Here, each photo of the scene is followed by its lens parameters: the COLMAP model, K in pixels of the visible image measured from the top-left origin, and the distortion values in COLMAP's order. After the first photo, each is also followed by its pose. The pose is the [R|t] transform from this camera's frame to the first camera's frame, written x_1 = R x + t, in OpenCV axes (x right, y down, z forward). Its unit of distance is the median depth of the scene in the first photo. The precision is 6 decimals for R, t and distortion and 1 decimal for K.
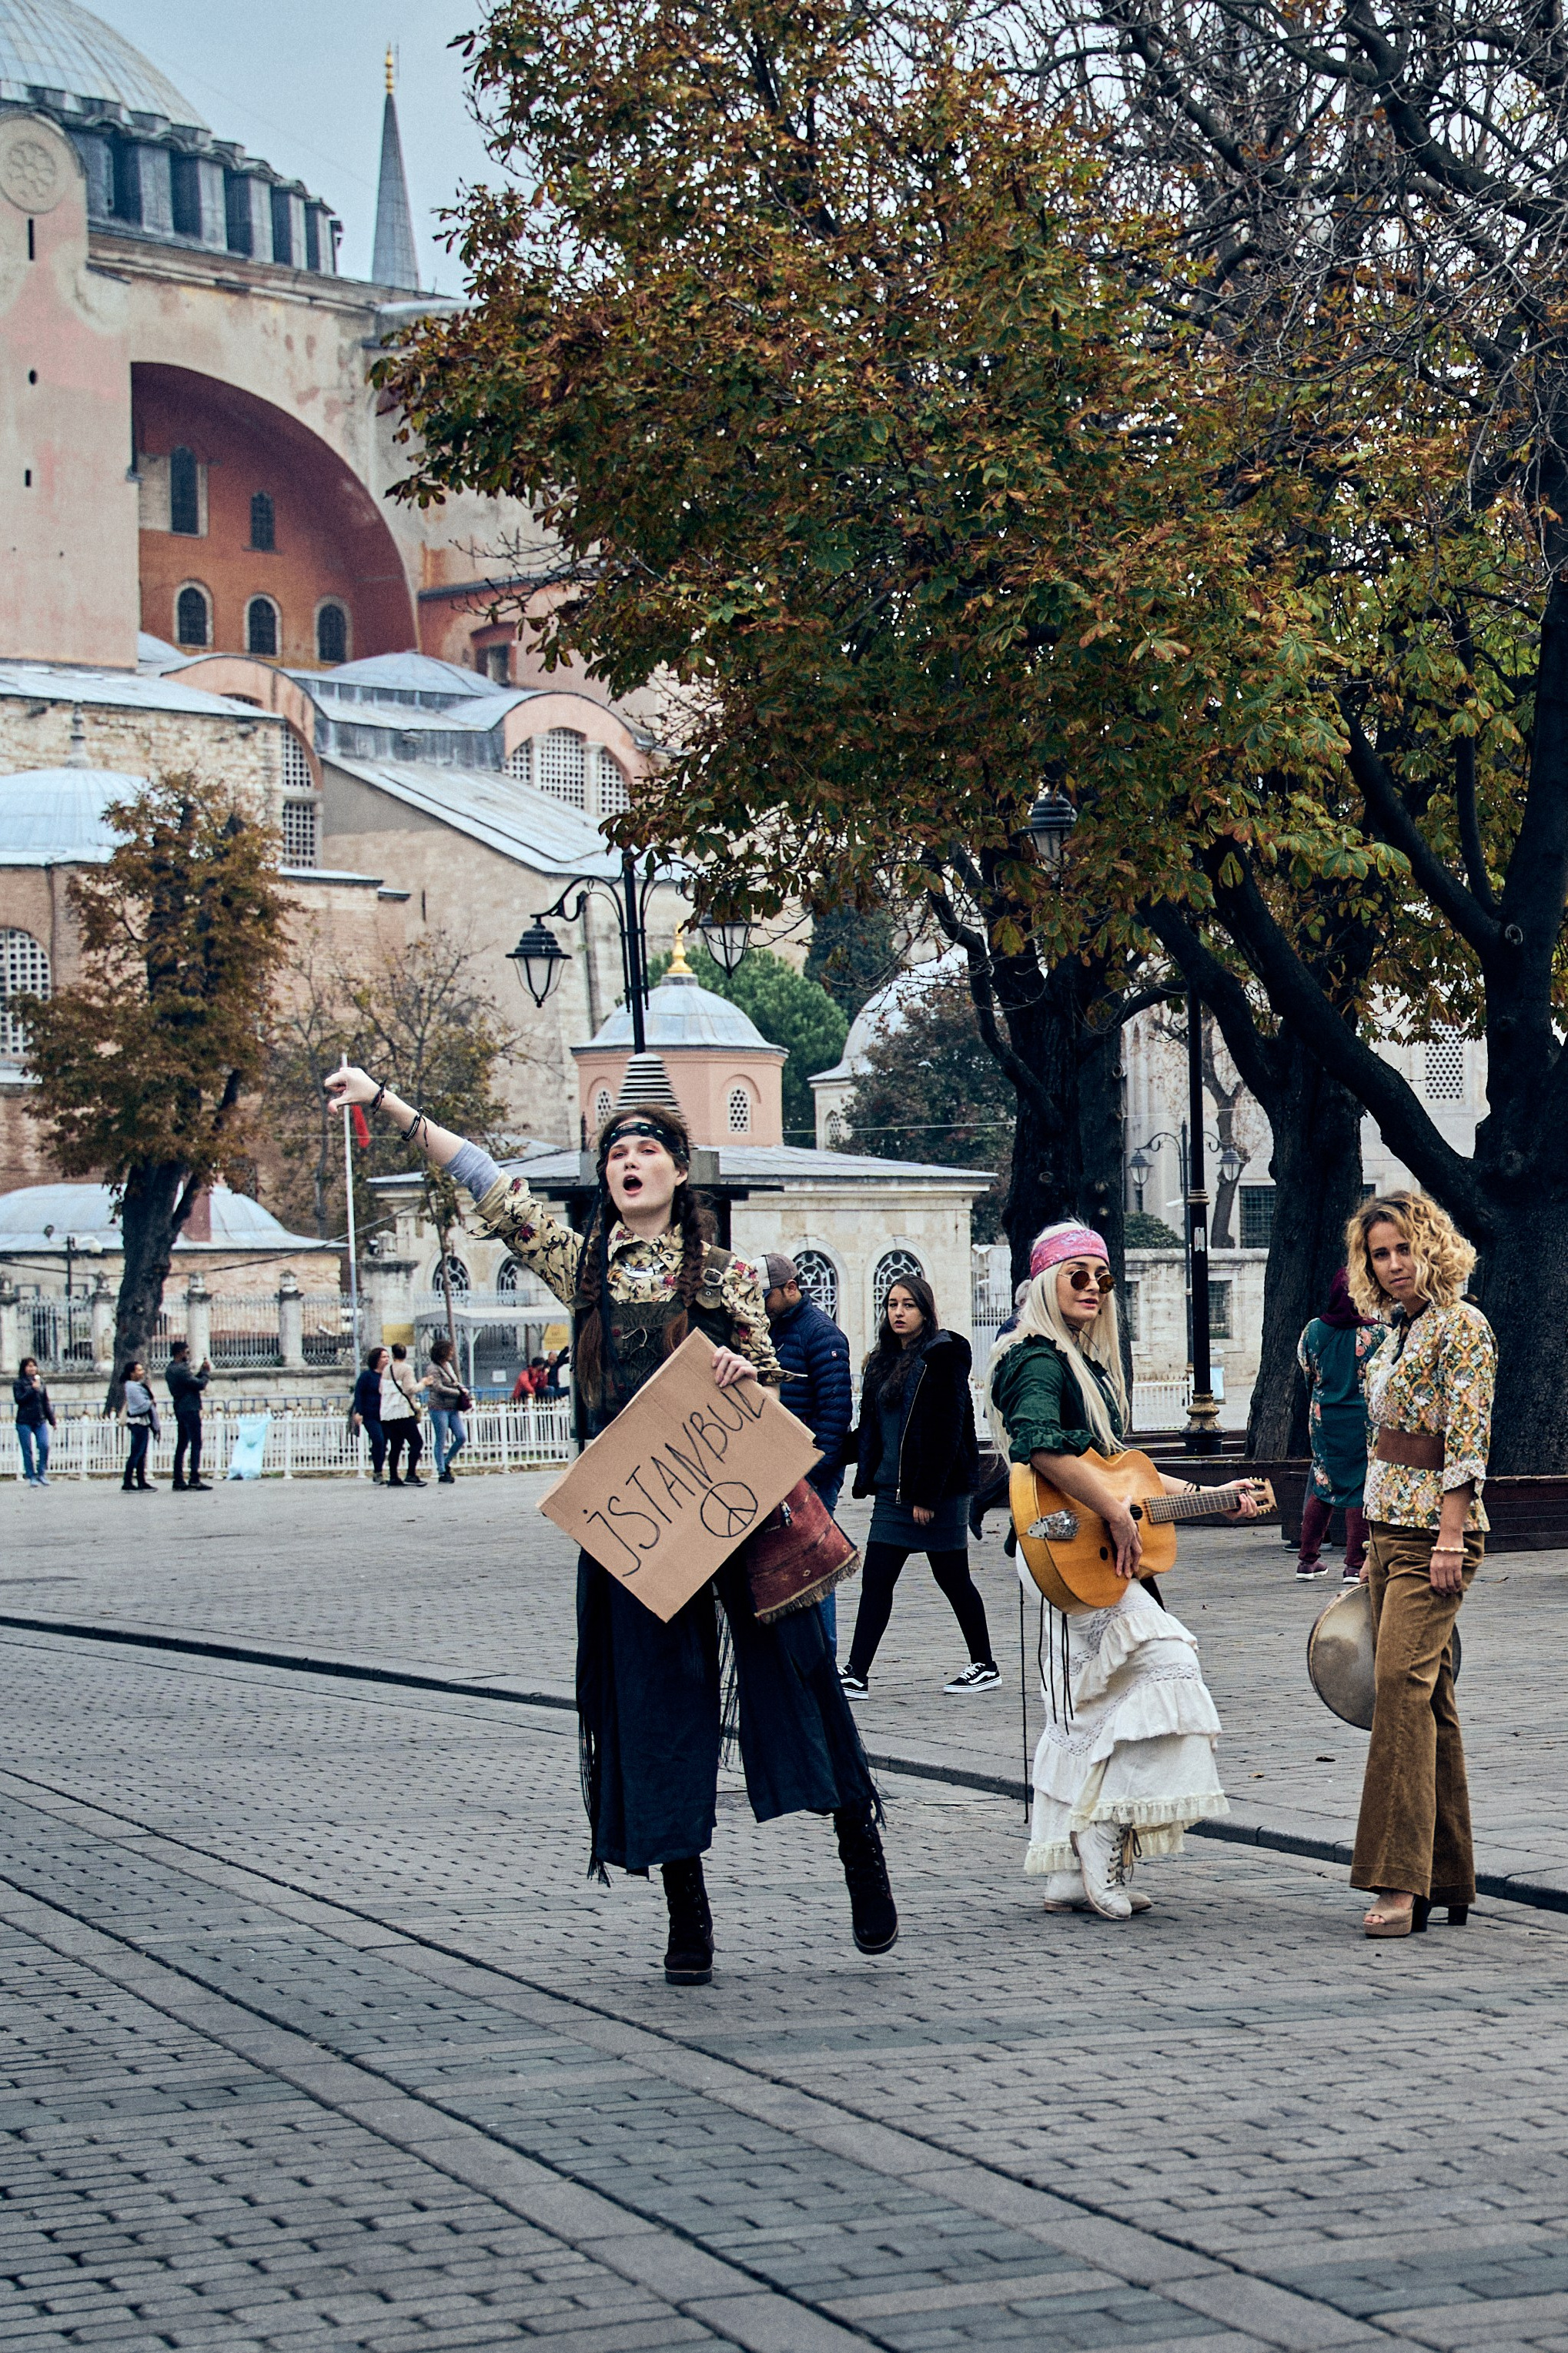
lens RADIAL K [[4493.0, 0, 784.0], [0, 4493.0, 1176.5], [0, 0, 1]] dist [-0.025132, -0.005956]
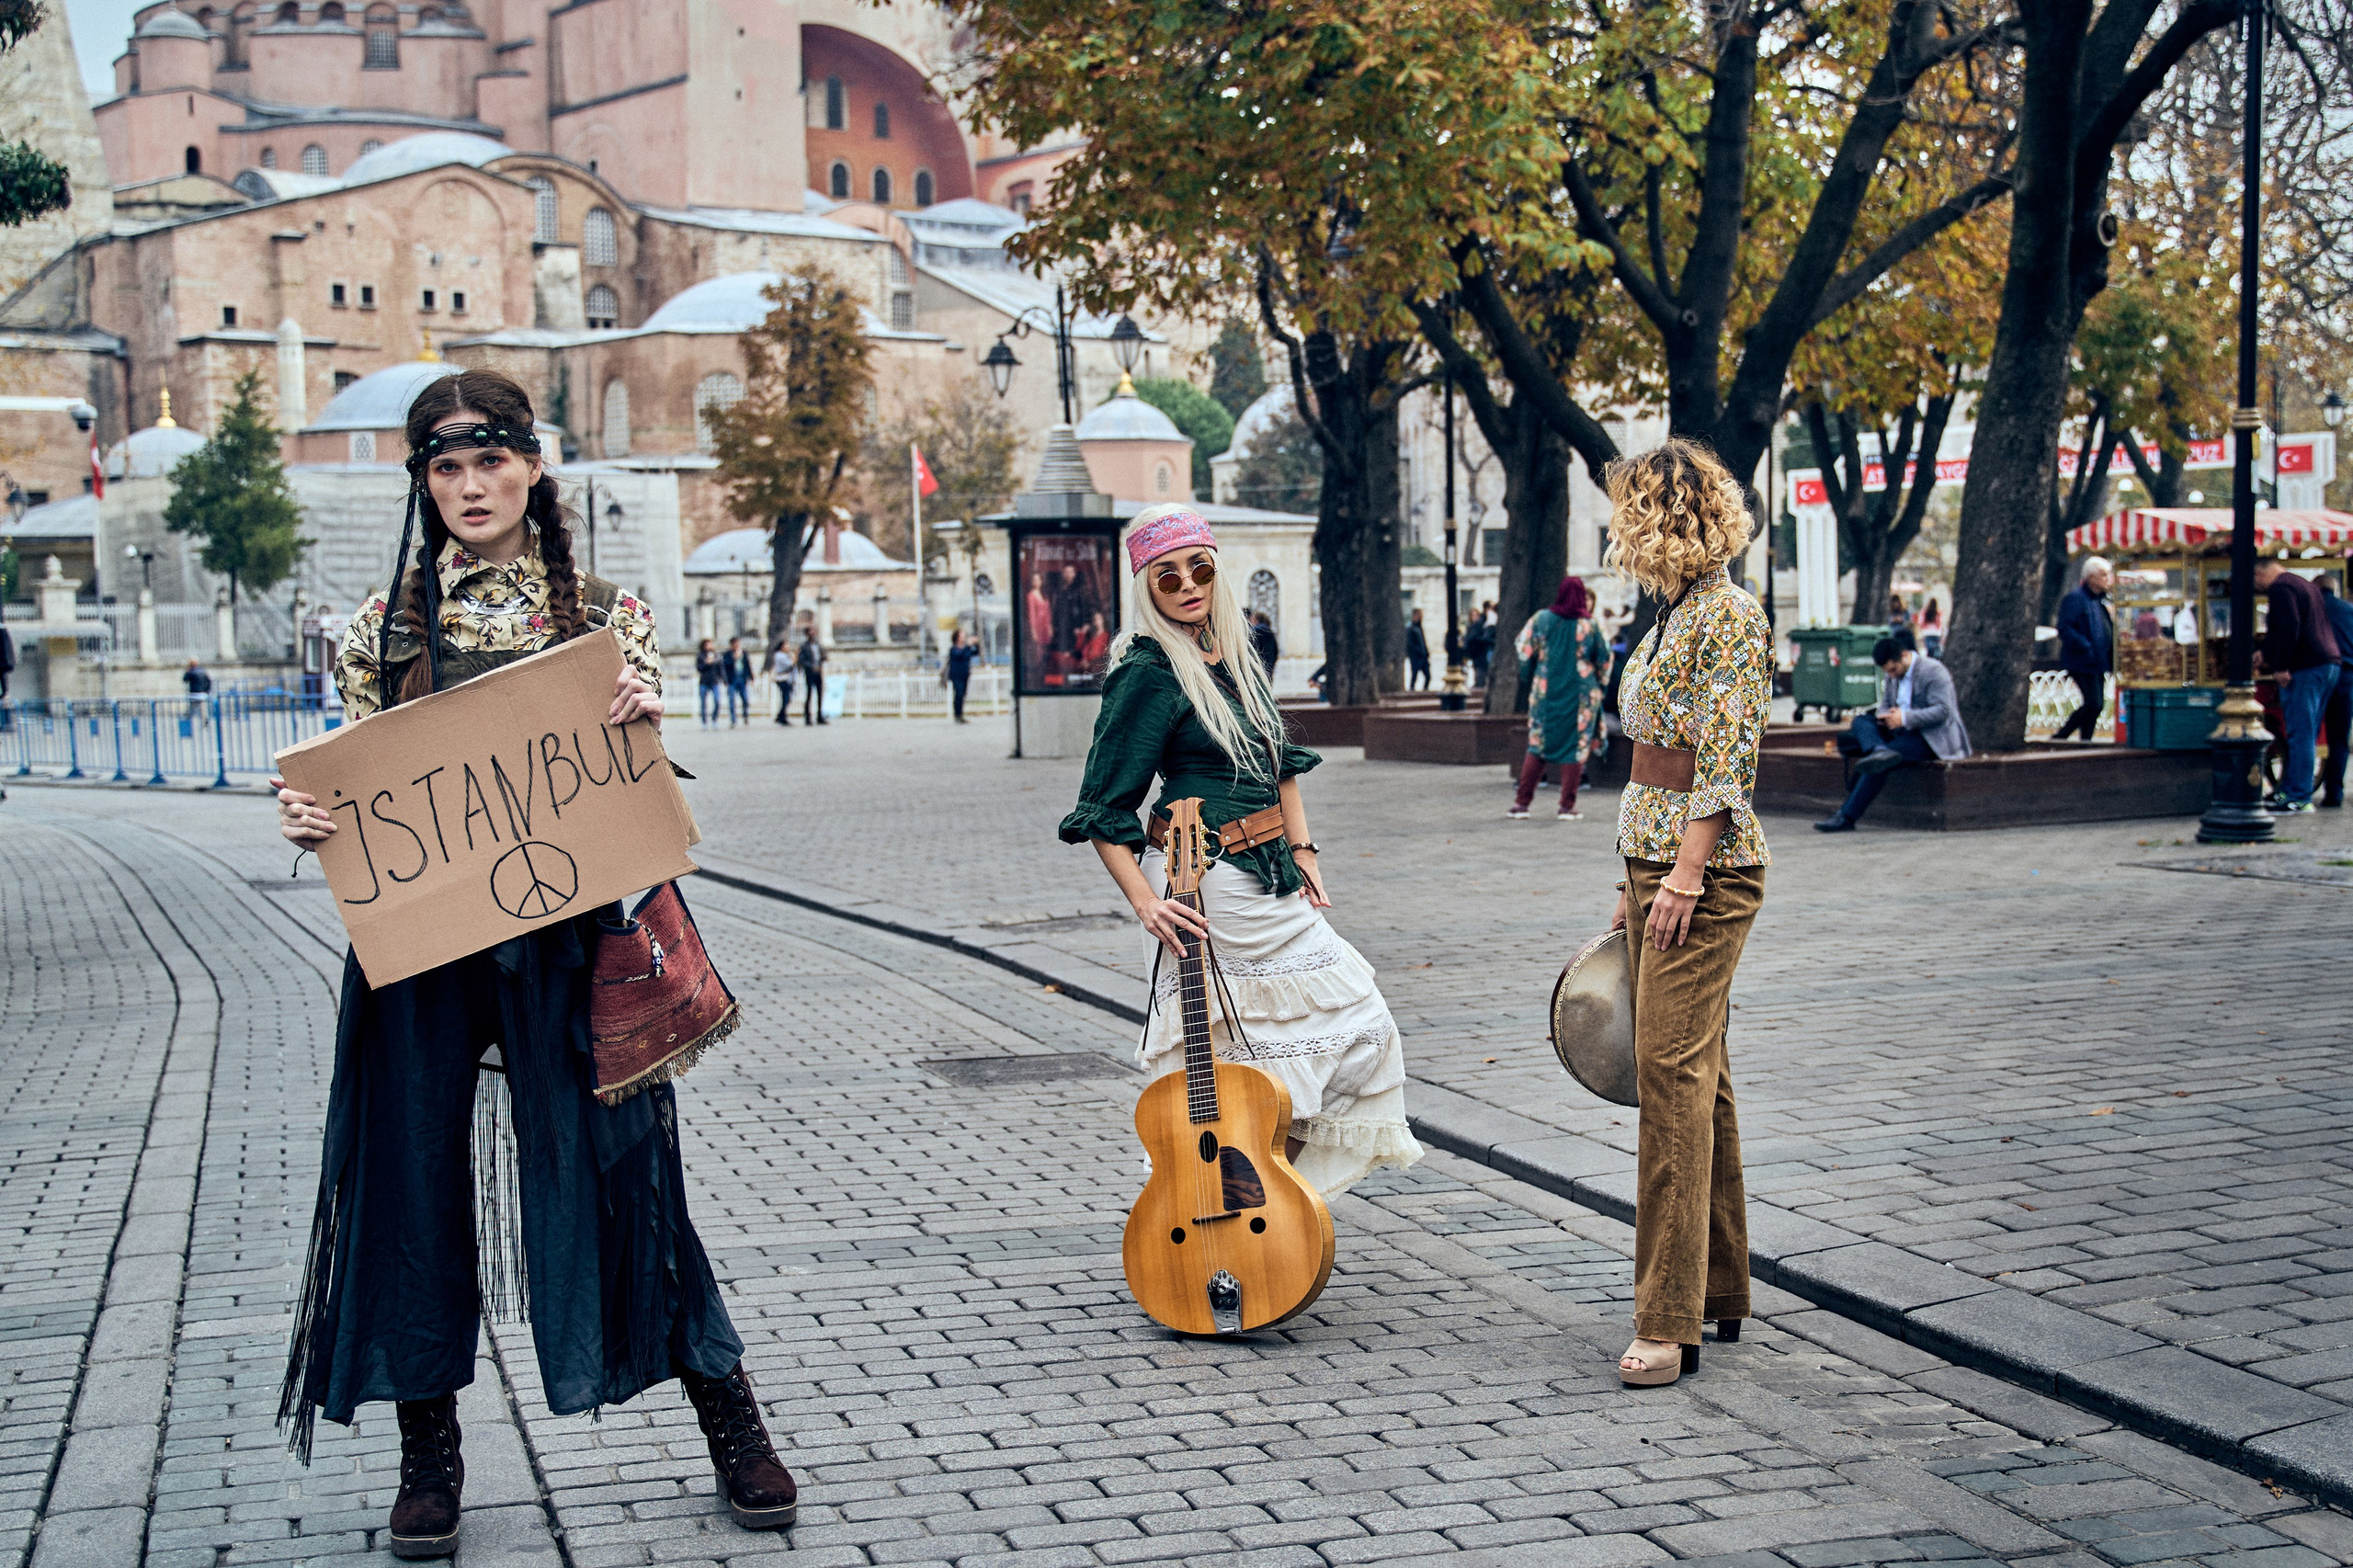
lens RADIAL K [[4492.8, 0, 1176.5], [0, 4492.8, 784.0], [0, 0, 1]] dist [-0.025132, -0.005956]
pose [[0.999397, -0.001688, 0.034674, -0.060085], [-0.000760, 0.997514, 0.070459, -0.019427], [-0.034707, -0.070443, 0.996912, -0.570722]]
